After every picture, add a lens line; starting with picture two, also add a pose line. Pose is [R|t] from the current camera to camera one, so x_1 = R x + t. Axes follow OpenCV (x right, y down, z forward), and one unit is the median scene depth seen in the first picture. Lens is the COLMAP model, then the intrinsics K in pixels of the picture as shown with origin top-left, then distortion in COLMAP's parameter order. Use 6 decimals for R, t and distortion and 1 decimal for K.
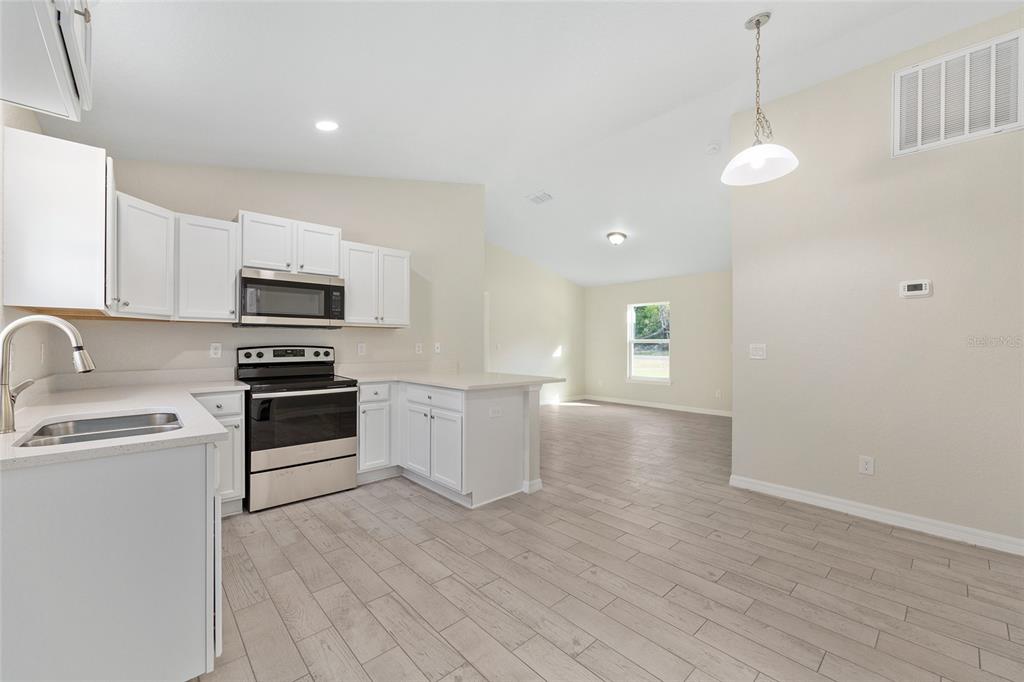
lens RADIAL K [[412.0, 0, 509.3], [0, 412.0, 340.5], [0, 0, 1]] dist [-0.001711, 0.000157]
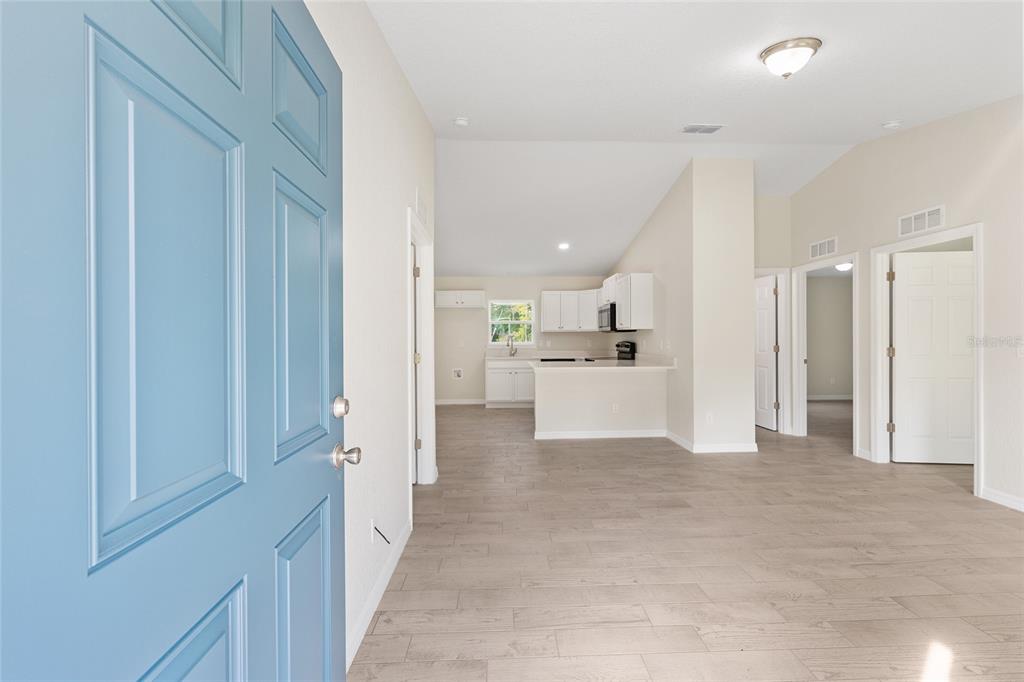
lens RADIAL K [[412.0, 0, 517.0], [0, 412.0, 337.0], [0, 0, 1]] dist [-0.001711, 0.000157]
pose [[-0.632839, 0.001083, -0.774283, 1.346129], [0.011414, 0.999903, -0.007930, 0.002212], [0.774199, -0.013856, -0.632790, 2.006176]]
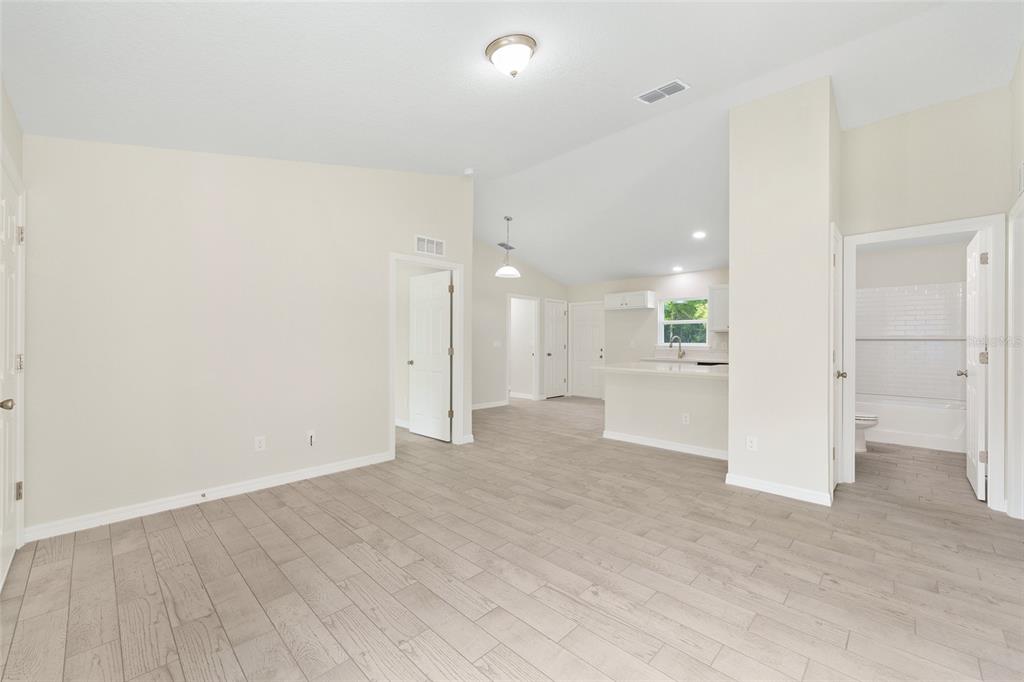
lens RADIAL K [[412.0, 0, 517.8], [0, 412.0, 340.4], [0, 0, 1]] dist [-0.001711, 0.000157]
pose [[-0.996769, -0.003763, -0.080235, 0.544512], [-0.003080, 0.999958, -0.008628, 0.019192], [0.080264, -0.008353, -0.996739, 2.627737]]
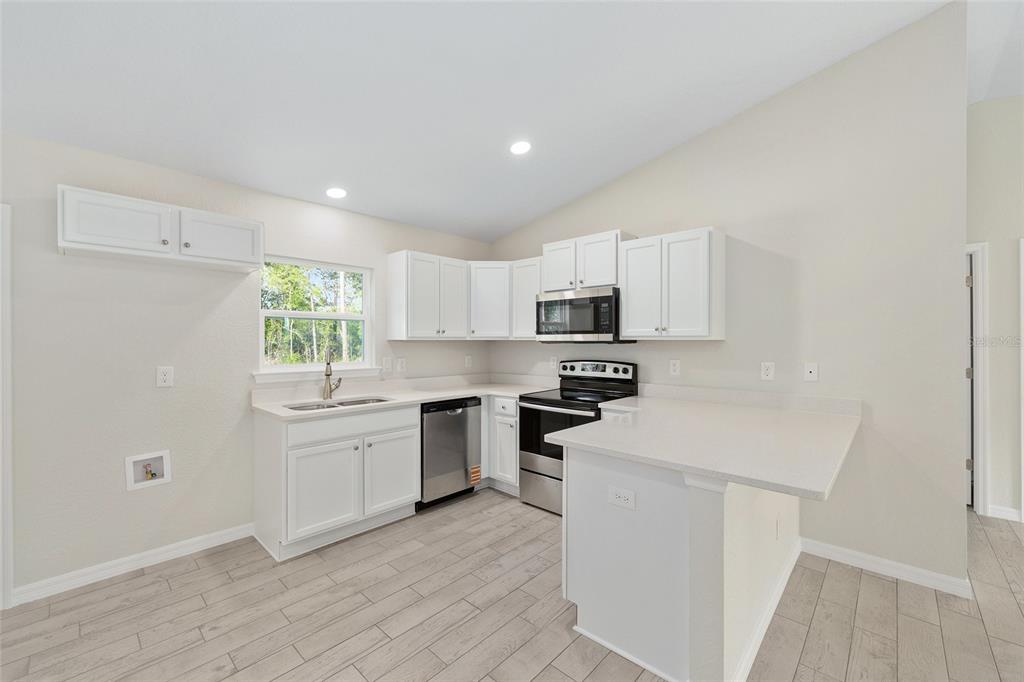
lens RADIAL K [[412.0, 0, 513.6], [0, 412.0, 341.8], [0, 0, 1]] dist [-0.001711, 0.000157]
pose [[0.091979, -0.002650, -0.995757, 0.504722], [0.007915, 0.999967, -0.001930, -0.036611], [0.995729, -0.007704, 0.091997, 0.791877]]
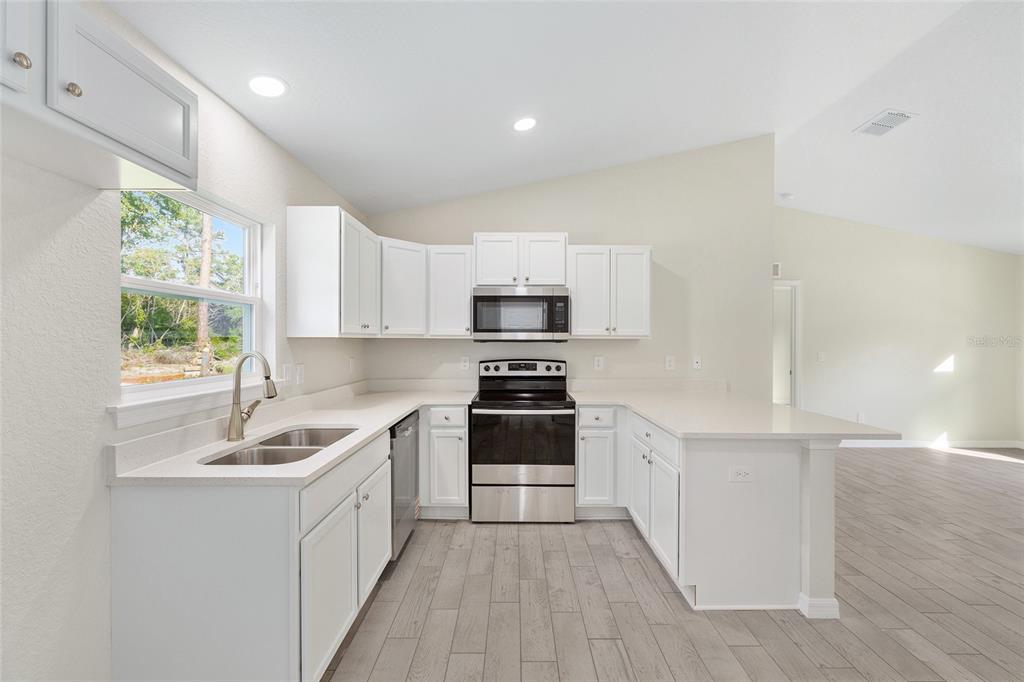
lens RADIAL K [[412.0, 0, 513.7], [0, 412.0, 343.0], [0, 0, 1]] dist [-0.001711, 0.000157]
pose [[0.739370, 0.002576, -0.673294, 0.136910], [0.005255, 0.999940, 0.009596, -0.041228], [0.673279, -0.010633, 0.739312, 0.274267]]
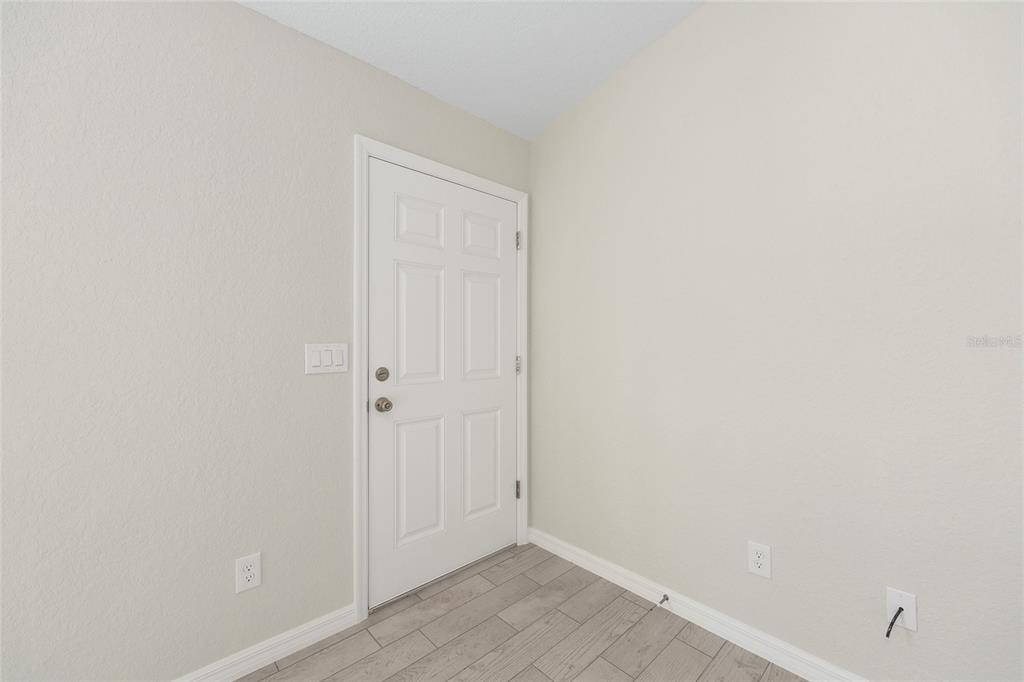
lens RADIAL K [[412.0, 0, 509.5], [0, 412.0, 343.1], [0, 0, 1]] dist [-0.001711, 0.000157]
pose [[-0.016305, -0.002416, 0.999864, 0.619643], [-0.007011, 0.999973, 0.002302, 0.014706], [-0.999842, -0.006973, -0.016321, 1.854305]]
